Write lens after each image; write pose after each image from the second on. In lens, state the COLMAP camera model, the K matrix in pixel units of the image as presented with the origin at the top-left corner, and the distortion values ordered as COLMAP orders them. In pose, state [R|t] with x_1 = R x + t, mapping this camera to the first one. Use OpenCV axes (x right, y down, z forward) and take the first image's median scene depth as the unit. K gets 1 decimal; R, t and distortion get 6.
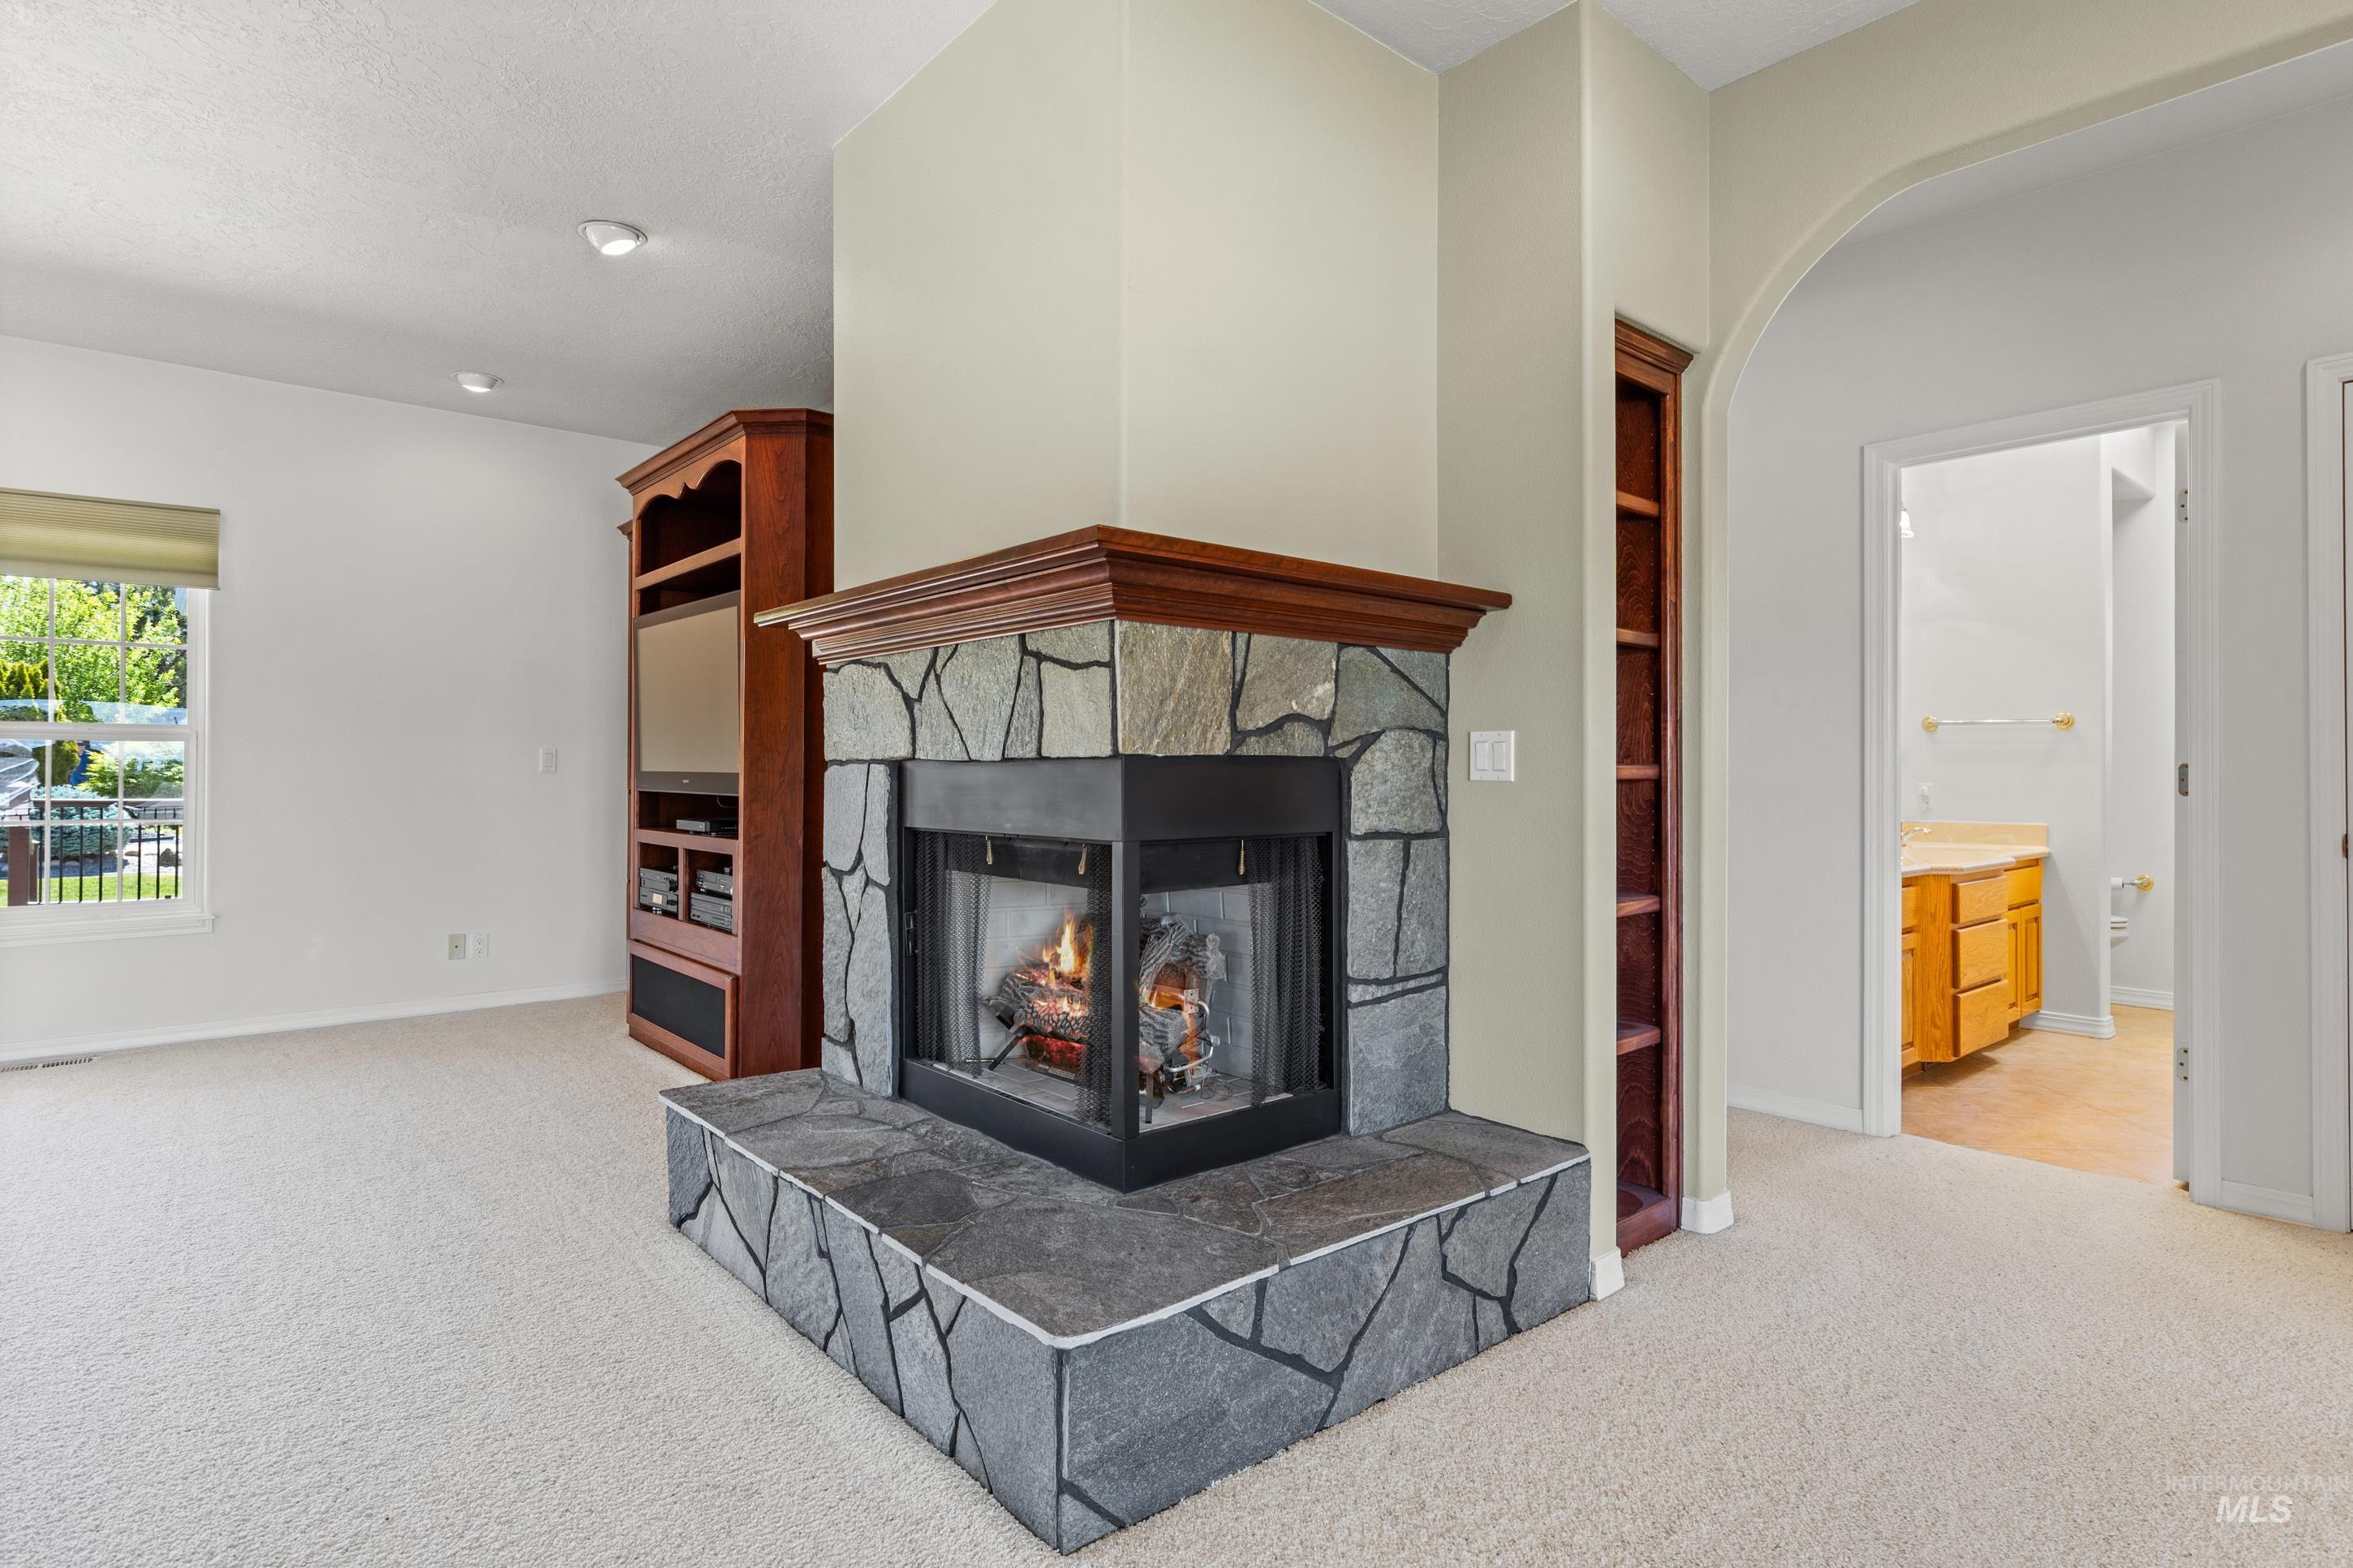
lens RADIAL K [[1213.4, 0, 1175.9], [0, 1213.4, 770.3], [0, 0, 1]] dist [0.001113, 0.000167]
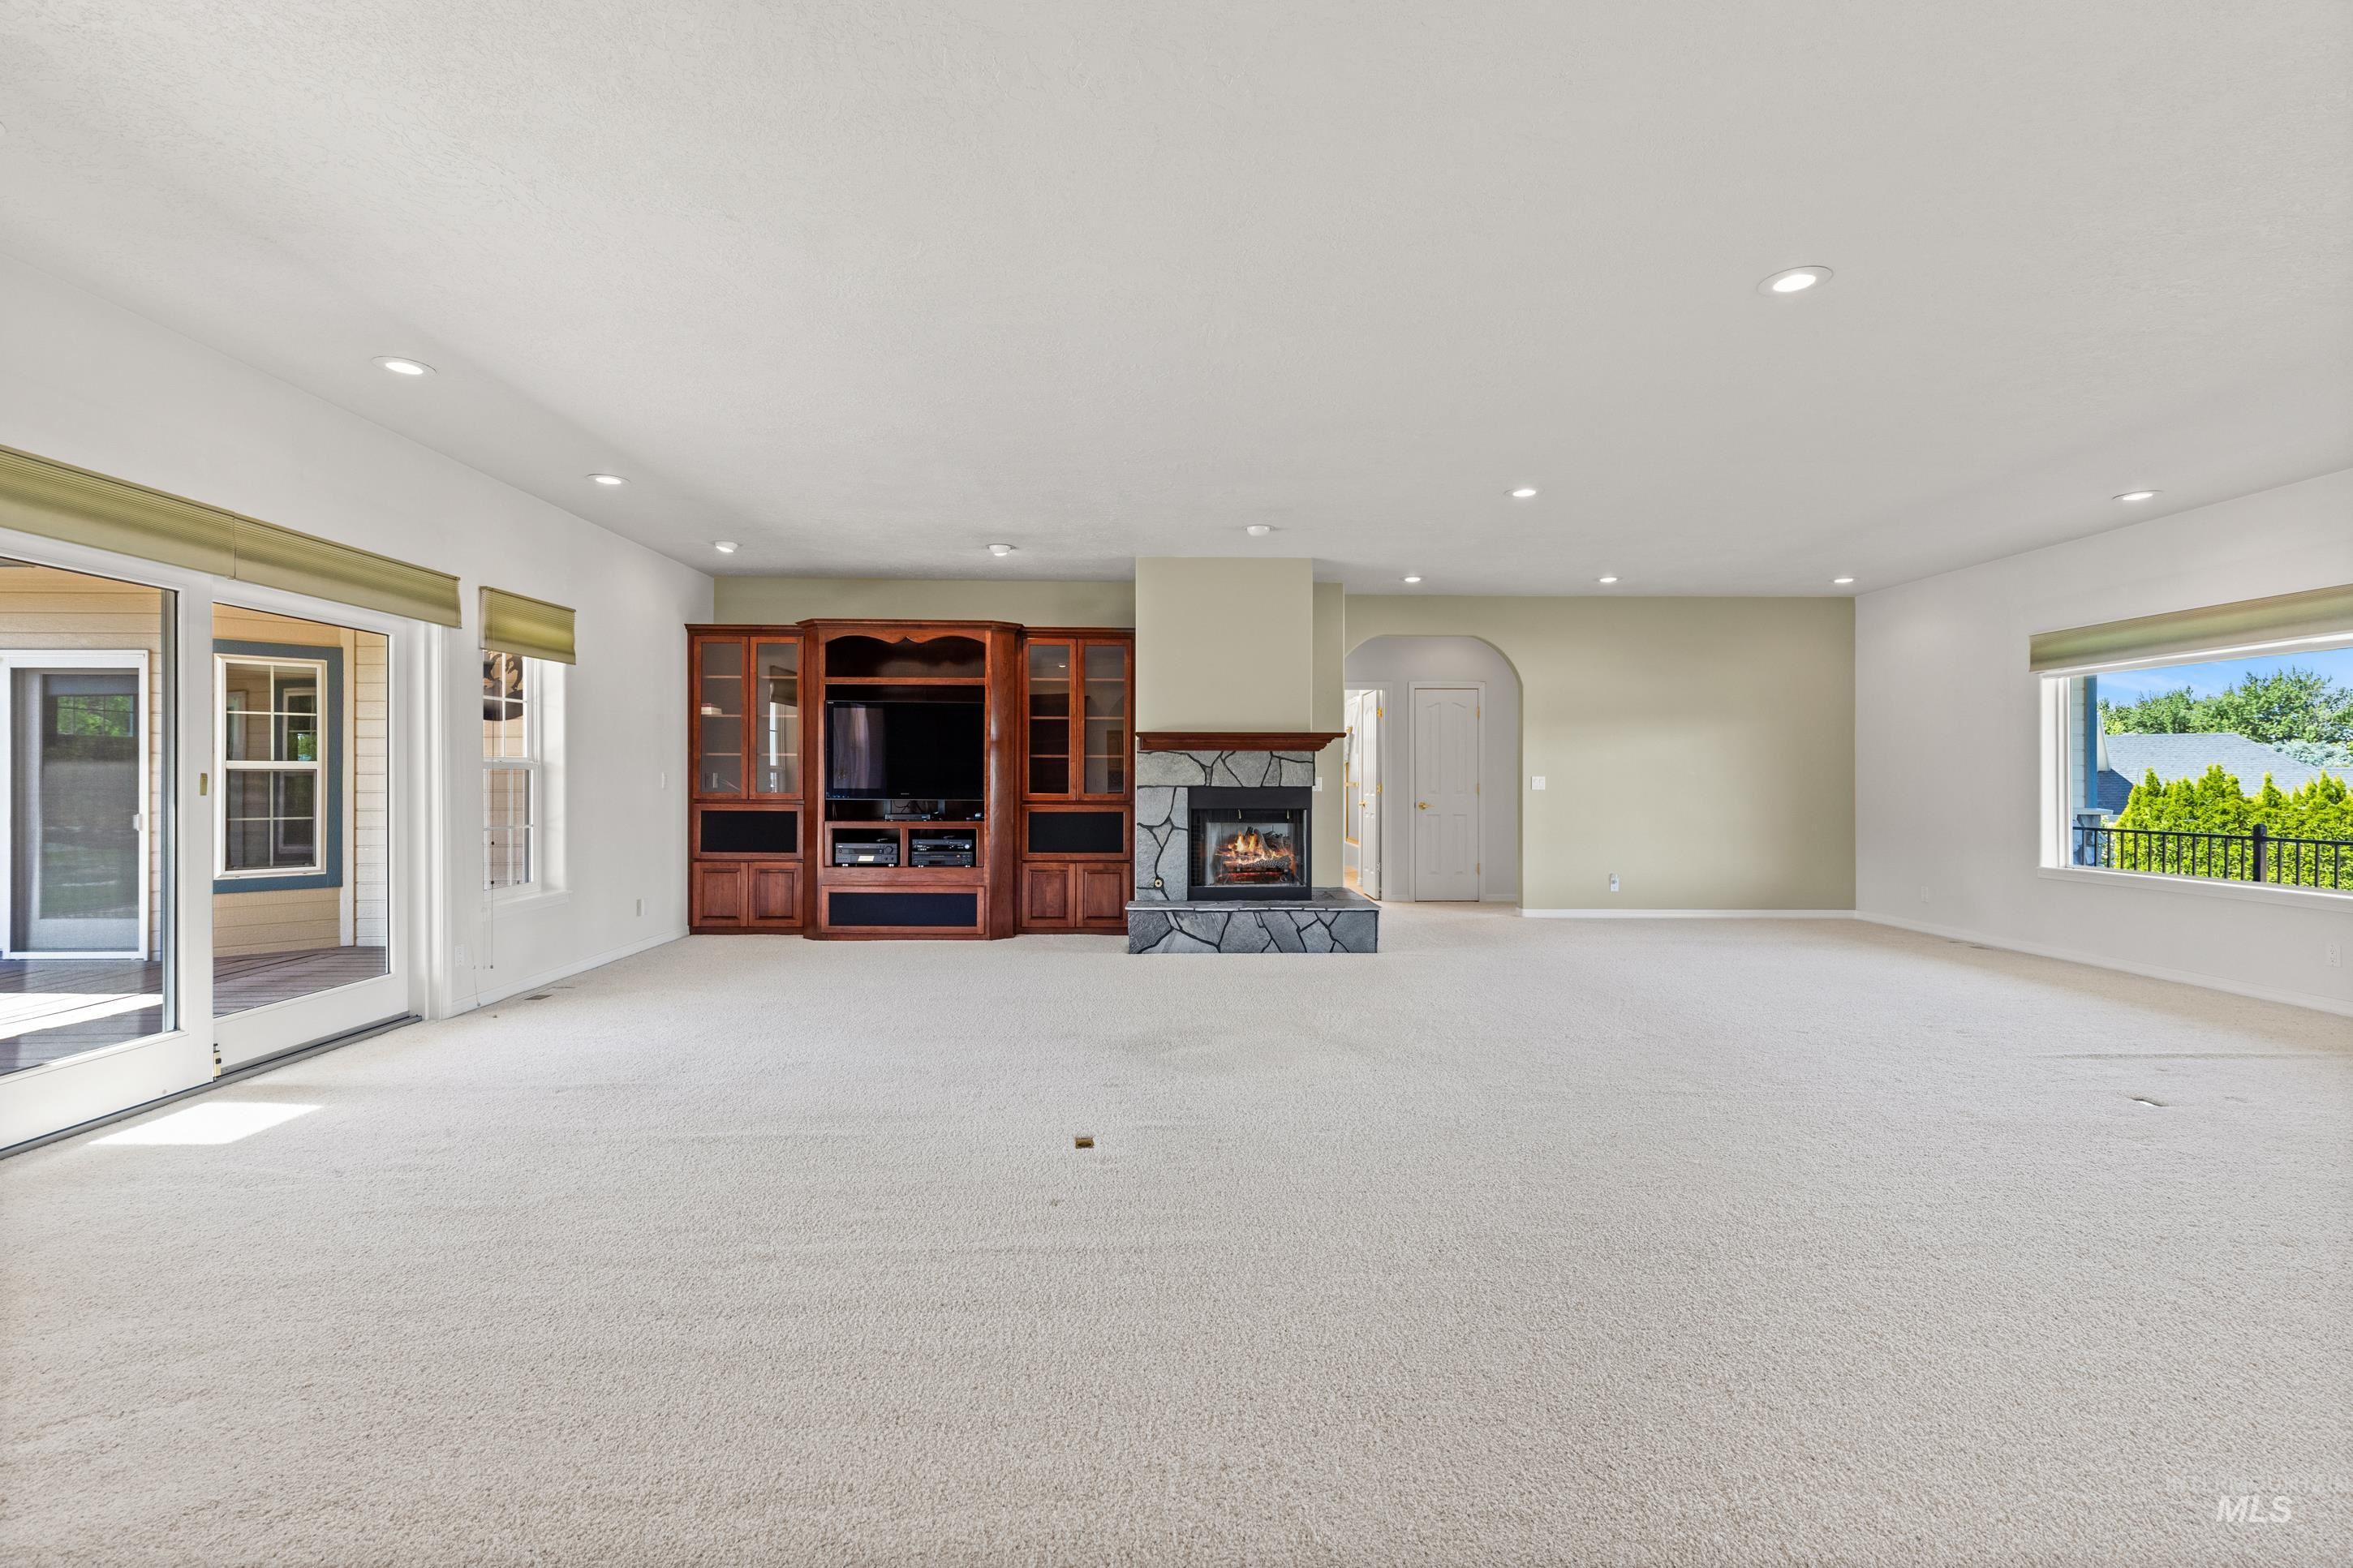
lens RADIAL K [[1079.2, 0, 1169.4], [0, 1079.2, 779.3], [0, 0, 1]] dist [0.002002, -0.000540]
pose [[0.638007, -0.000337, 0.770030, -2.381866], [-0.004690, 0.999980, 0.004324, -0.037193], [-0.770016, -0.006370, 0.637993, -0.662816]]
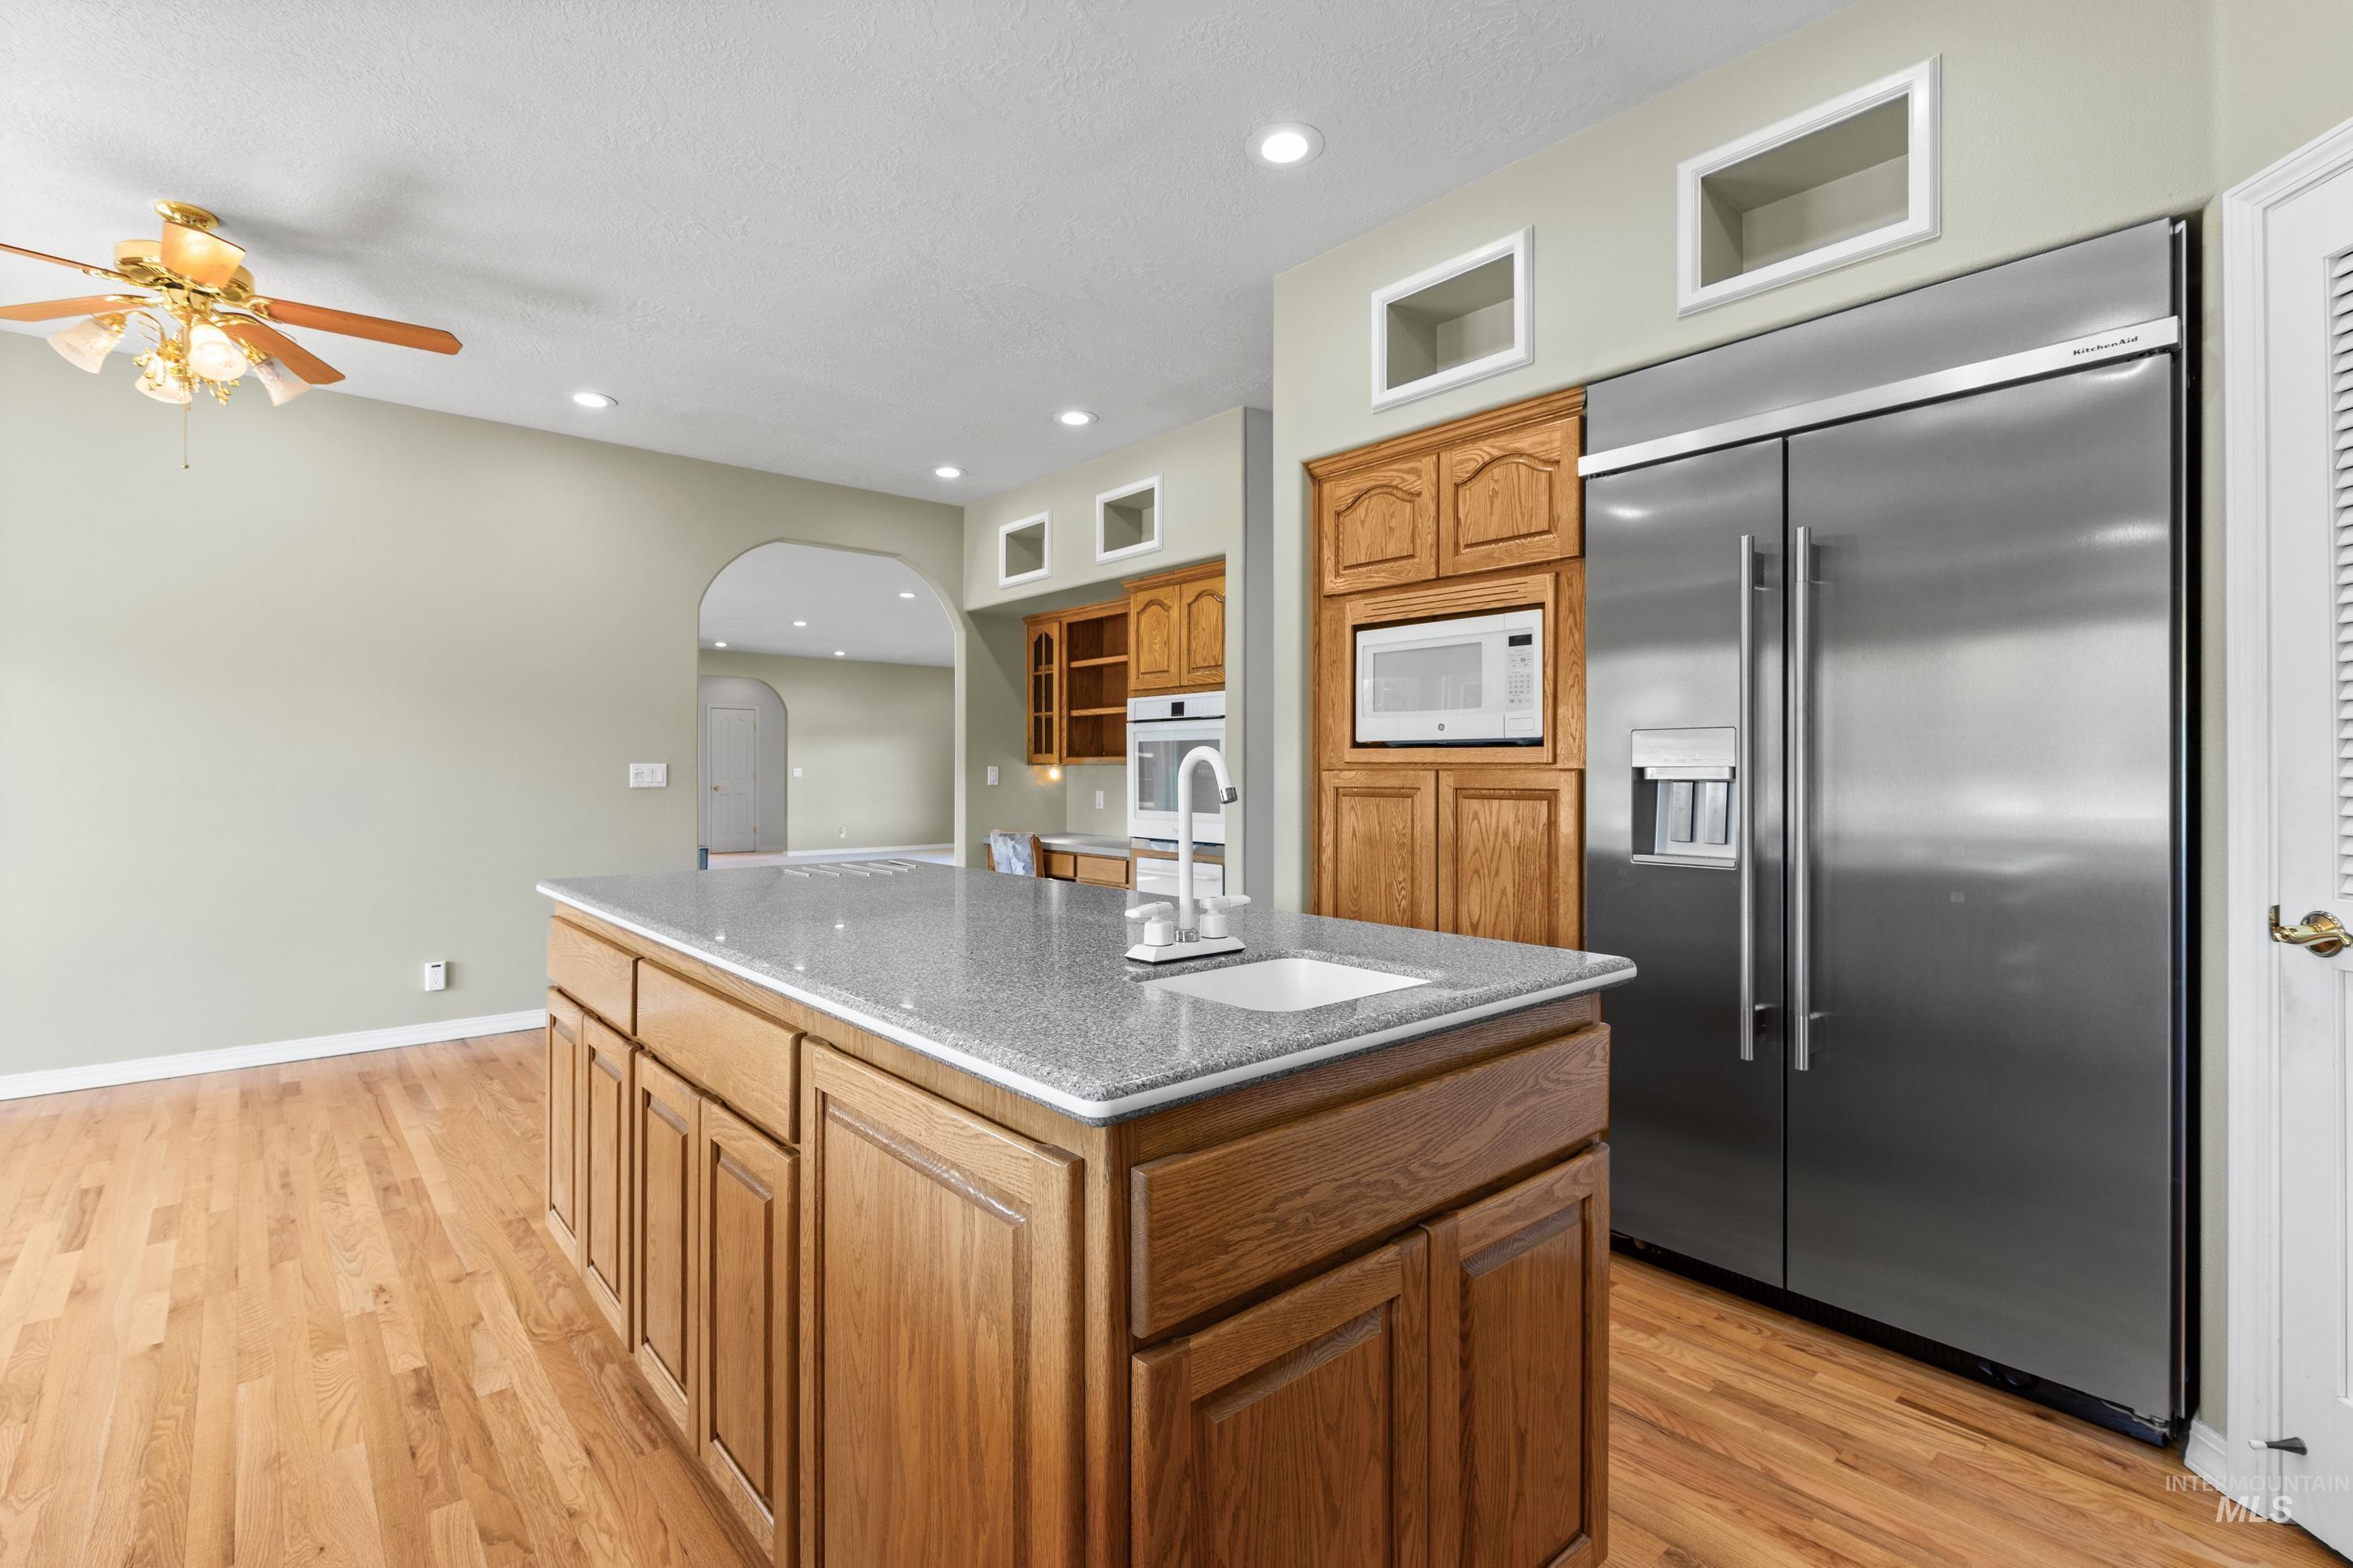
lens RADIAL K [[1068.6, 0, 1178.0], [0, 1068.6, 768.3], [0, 0, 1]] dist [-0.000025, -0.000593]
pose [[-0.010969, 0.001659, 0.999938, -4.390070], [-0.007817, 0.999968, -0.001745, -0.042183], [-0.999909, -0.007836, -0.010956, -1.242357]]
